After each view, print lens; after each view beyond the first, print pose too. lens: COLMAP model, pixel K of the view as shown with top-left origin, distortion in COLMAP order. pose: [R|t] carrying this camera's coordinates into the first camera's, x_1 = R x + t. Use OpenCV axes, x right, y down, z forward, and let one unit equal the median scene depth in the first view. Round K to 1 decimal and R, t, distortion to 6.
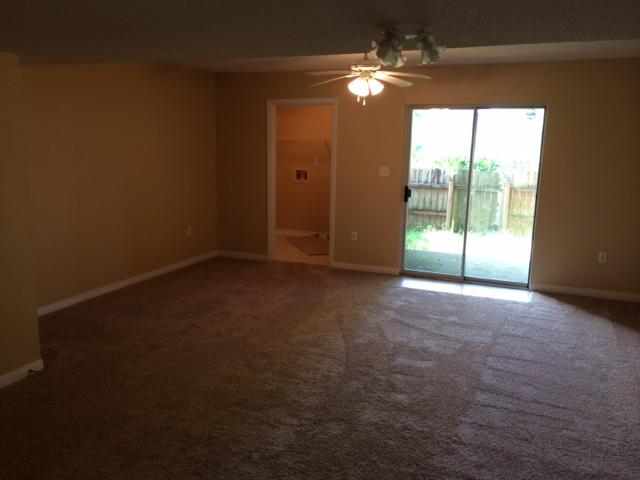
lens RADIAL K [[544.7, 0, 320.3], [0, 544.7, 241.3], [0, 0, 1]] dist [0.051420, -0.004707]
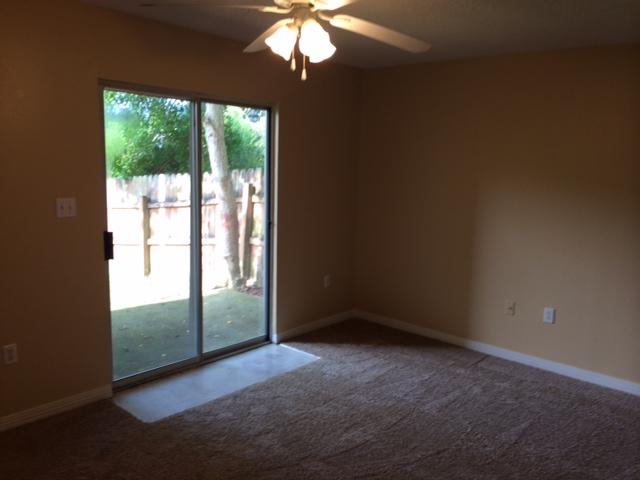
lens RADIAL K [[544.7, 0, 320.1], [0, 544.7, 237.7], [0, 0, 1]] dist [0.051420, -0.004707]
pose [[0.309561, -0.144427, 0.939847, -0.313545], [0.148616, 0.983600, 0.102200, -0.130916], [-0.939194, 0.108040, 0.325948, 0.690942]]
